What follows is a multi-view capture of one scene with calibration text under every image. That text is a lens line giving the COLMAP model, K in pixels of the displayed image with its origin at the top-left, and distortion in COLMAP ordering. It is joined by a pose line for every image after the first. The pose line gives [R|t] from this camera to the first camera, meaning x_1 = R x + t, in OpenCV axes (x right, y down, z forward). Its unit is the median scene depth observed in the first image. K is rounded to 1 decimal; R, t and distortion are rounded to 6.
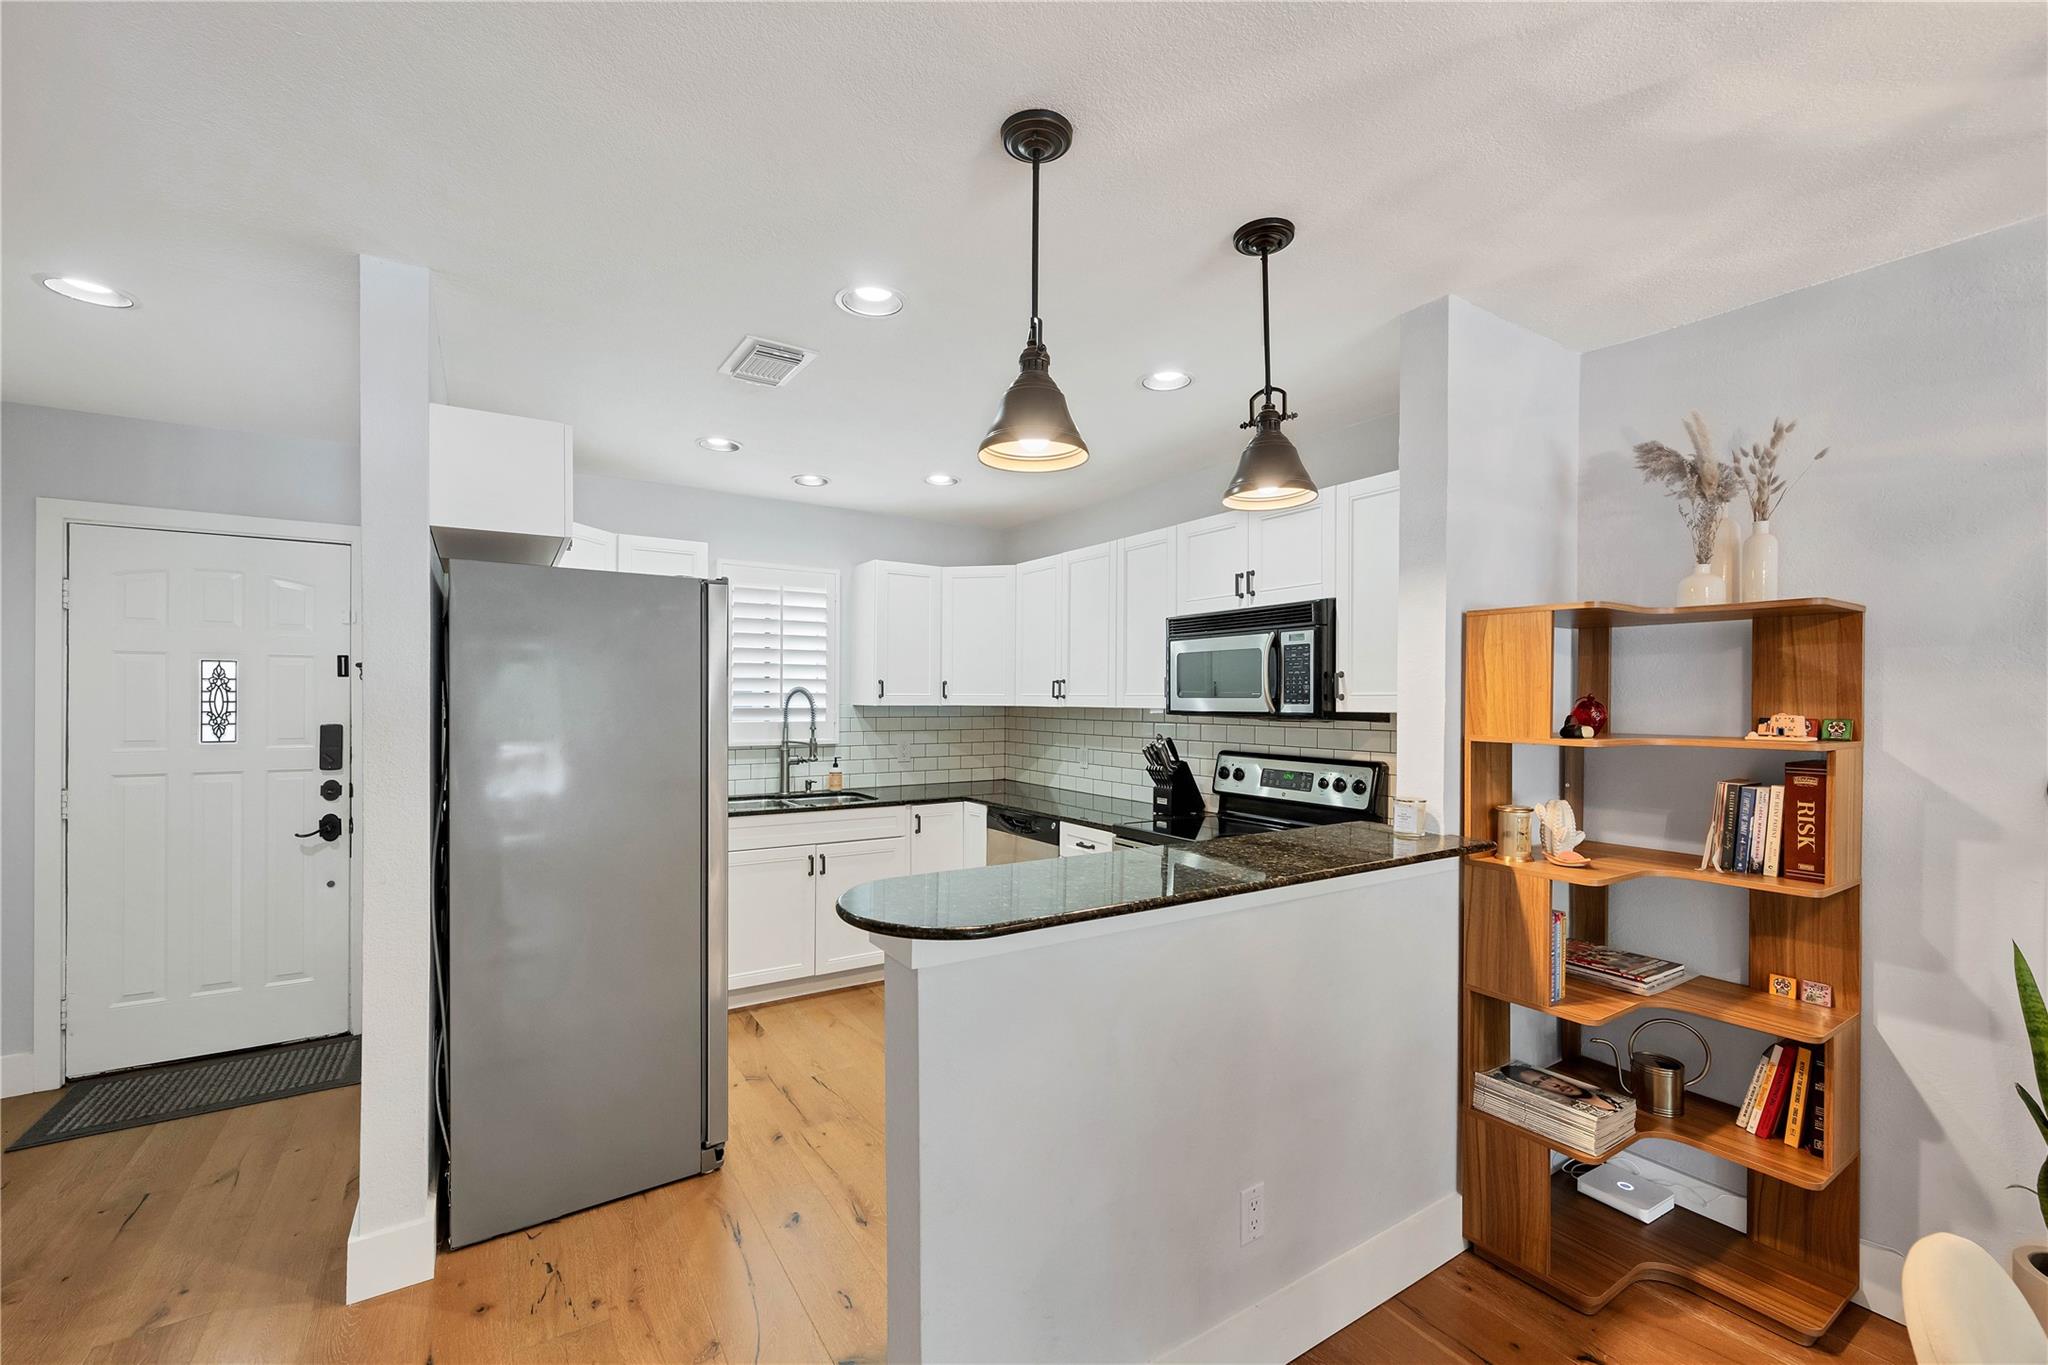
lens RADIAL K [[829.7, 0, 1017.0], [0, 829.7, 699.0], [0, 0, 1]] dist [-0.001082, -0.000086]
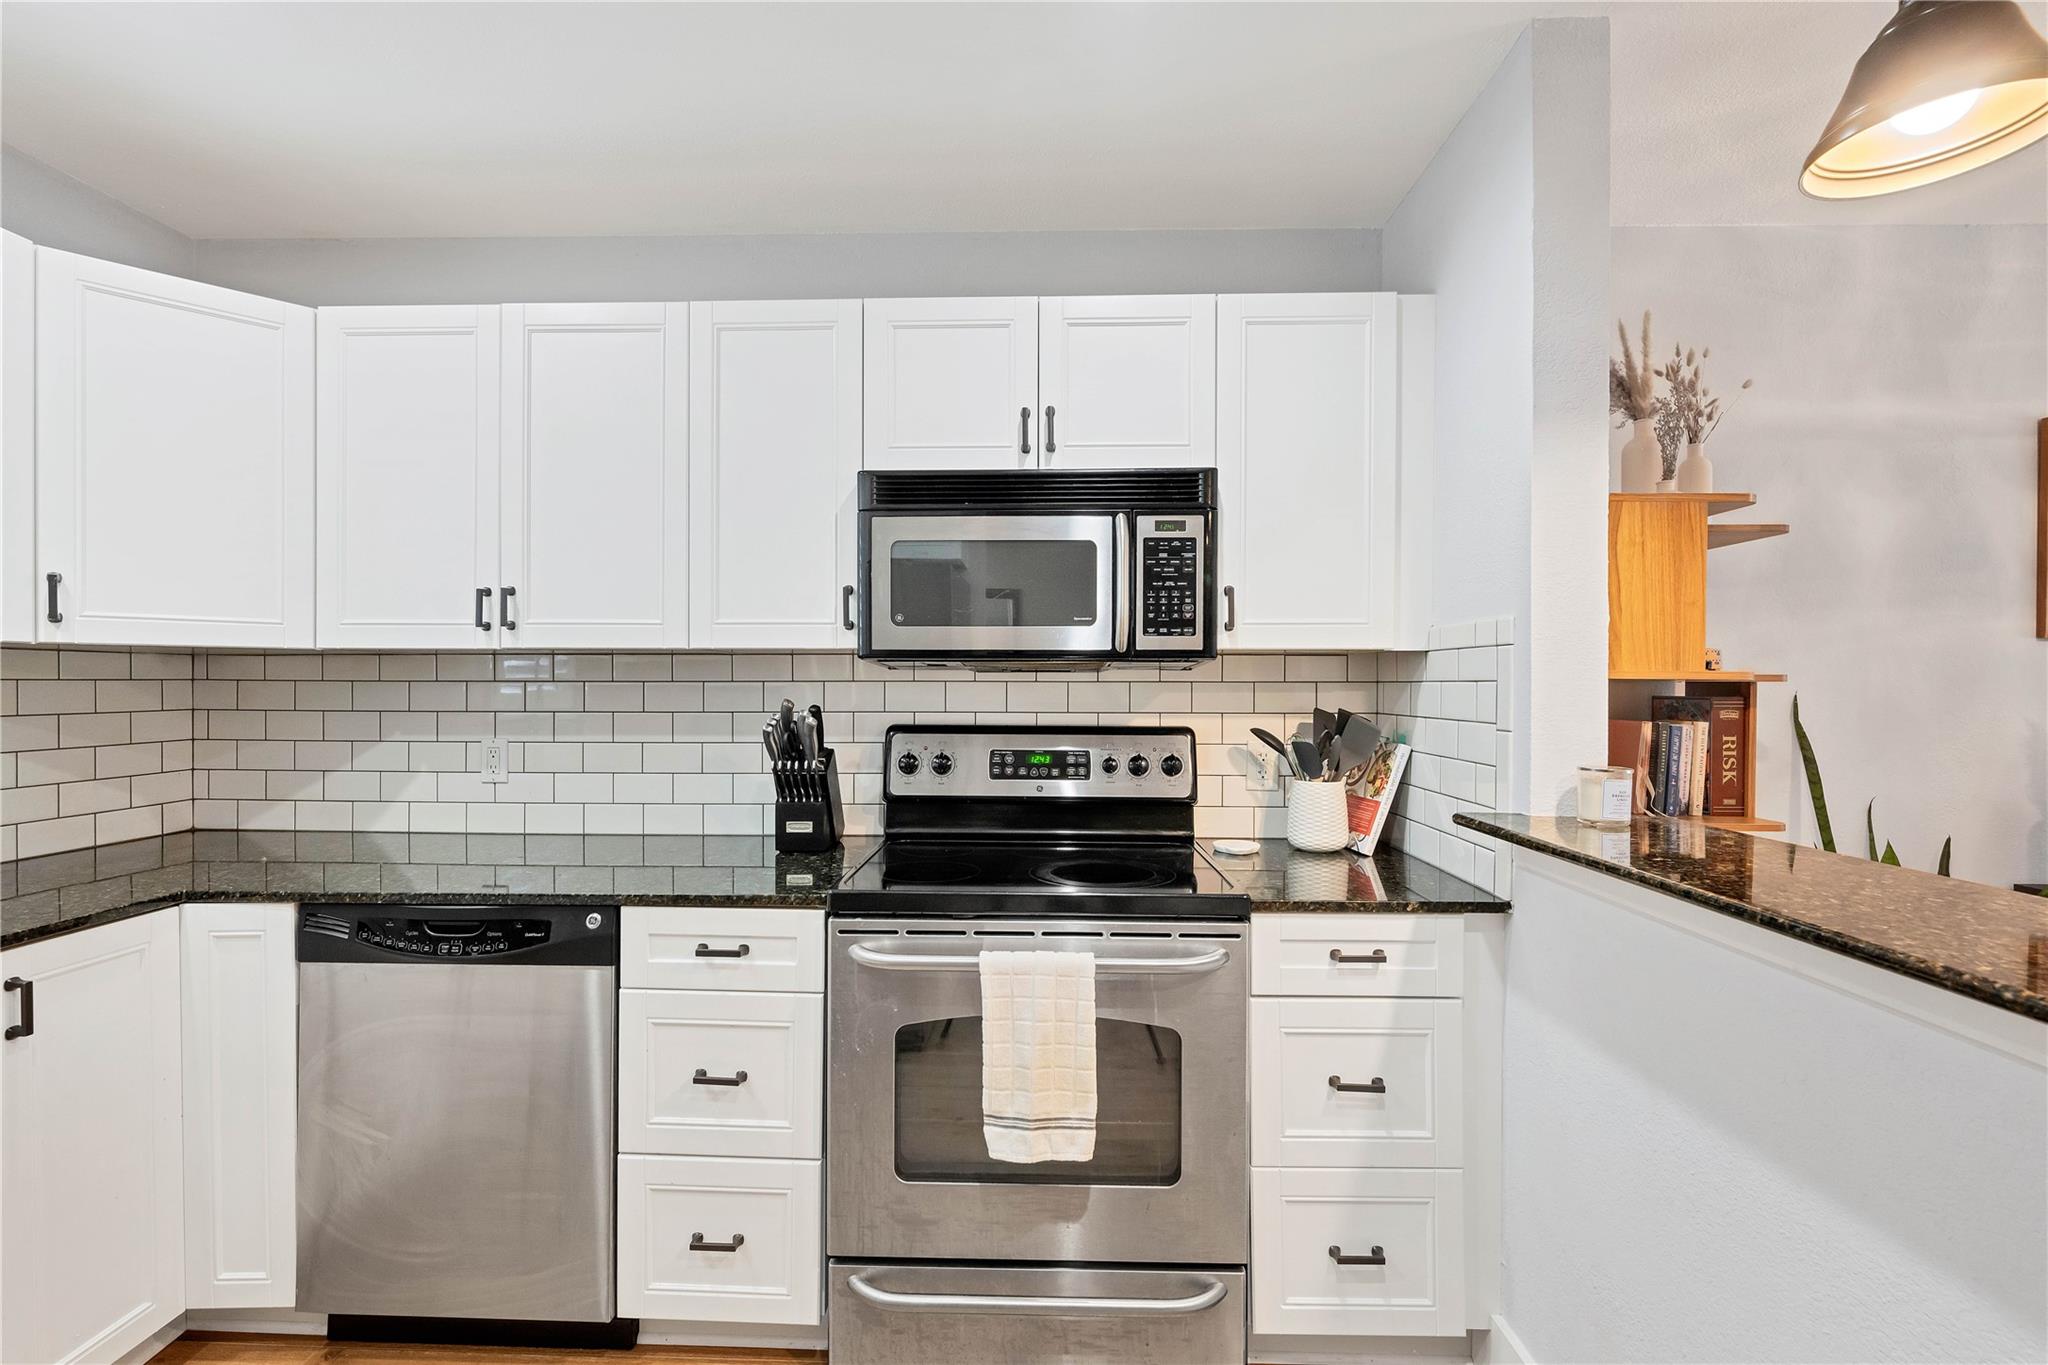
lens RADIAL K [[881.3, 0, 1020.6], [0, 881.3, 688.8], [0, 0, 1]] dist [-0.002373, -0.000314]
pose [[0.570285, -0.008164, 0.821407, -0.200630], [0.000292, 0.999953, 0.009737, 0.030124], [-0.821447, -0.005313, 0.570260, 0.568289]]
